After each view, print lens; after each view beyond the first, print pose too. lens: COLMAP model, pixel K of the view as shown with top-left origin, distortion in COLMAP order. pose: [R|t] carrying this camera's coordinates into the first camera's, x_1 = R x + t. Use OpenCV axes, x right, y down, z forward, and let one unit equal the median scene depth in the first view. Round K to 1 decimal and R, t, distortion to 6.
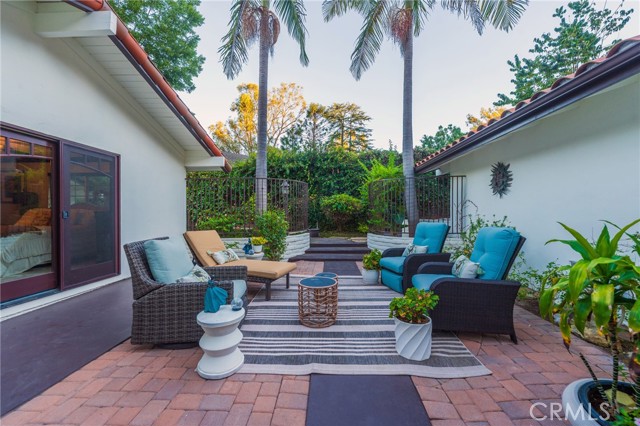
lens RADIAL K [[257.3, 0, 320.0], [0, 257.3, 214.0], [0, 0, 1]] dist [-0.001937, 0.000453]
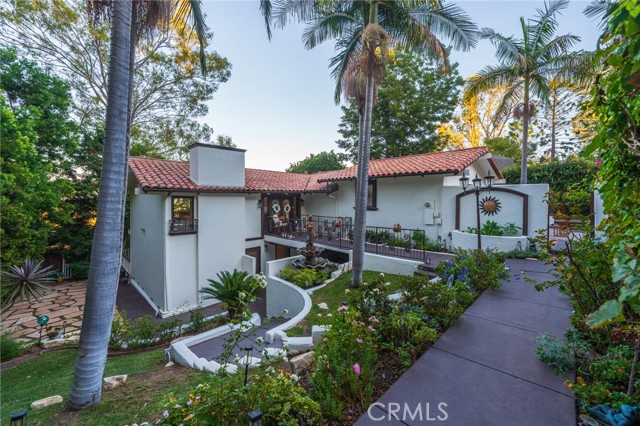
lens RADIAL K [[257.3, 0, 331.9], [0, 257.3, 201.8], [0, 0, 1]] dist [-0.001937, 0.000453]
pose [[0.746050, 0.012761, -0.665768, -0.000372], [-0.008547, 0.999917, 0.009589, -0.003317], [0.665836, -0.001464, 0.746097, -0.173890]]
